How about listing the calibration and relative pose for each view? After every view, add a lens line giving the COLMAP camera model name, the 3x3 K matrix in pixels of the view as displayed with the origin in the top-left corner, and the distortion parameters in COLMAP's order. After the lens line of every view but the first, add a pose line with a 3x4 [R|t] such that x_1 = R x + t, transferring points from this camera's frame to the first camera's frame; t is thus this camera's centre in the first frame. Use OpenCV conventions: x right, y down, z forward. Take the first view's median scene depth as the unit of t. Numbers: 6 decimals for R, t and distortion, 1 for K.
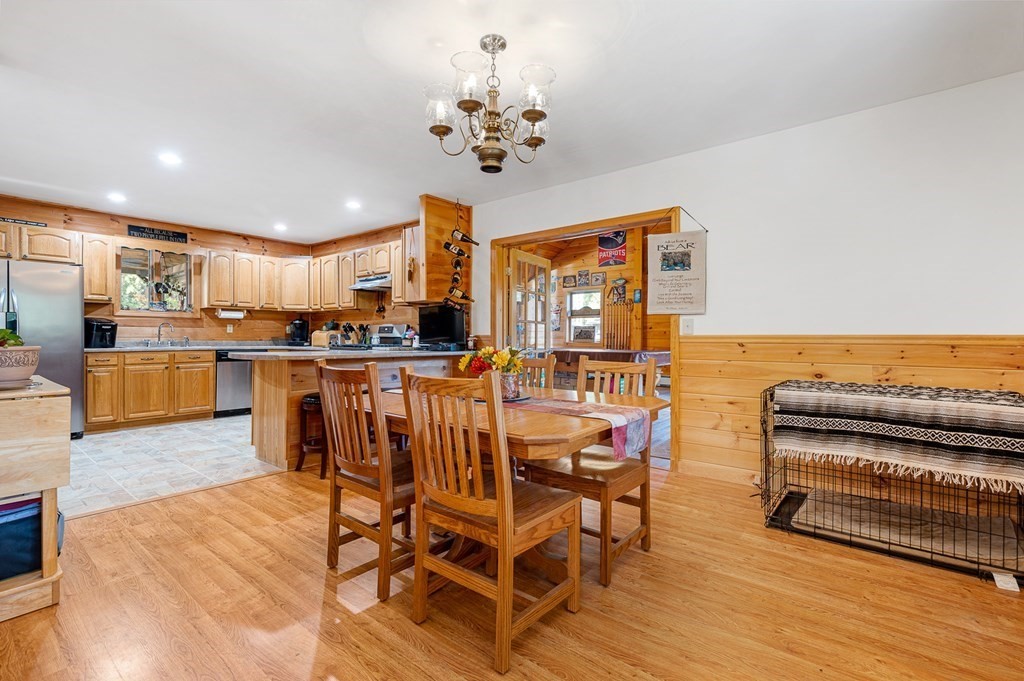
lens RADIAL K [[451.9, 0, 502.1], [0, 451.9, 338.8], [0, 0, 1]] dist [0.006853, -0.001125]
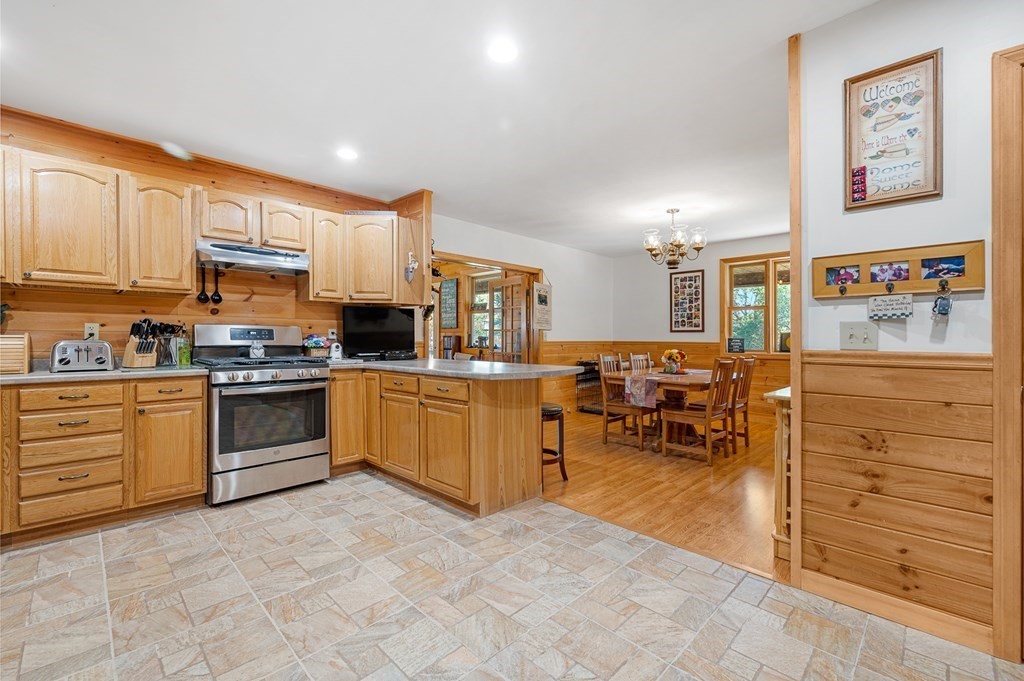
lens RADIAL K [[434.5, 0, 505.6], [0, 434.5, 336.2], [0, 0, 1]] dist [-0.000308, -0.000016]
pose [[0.103930, -0.000399, 0.994585, -1.101984], [-0.000854, 1.000000, 0.000491, -0.023836], [-0.994584, -0.000900, 0.103930, 0.798953]]
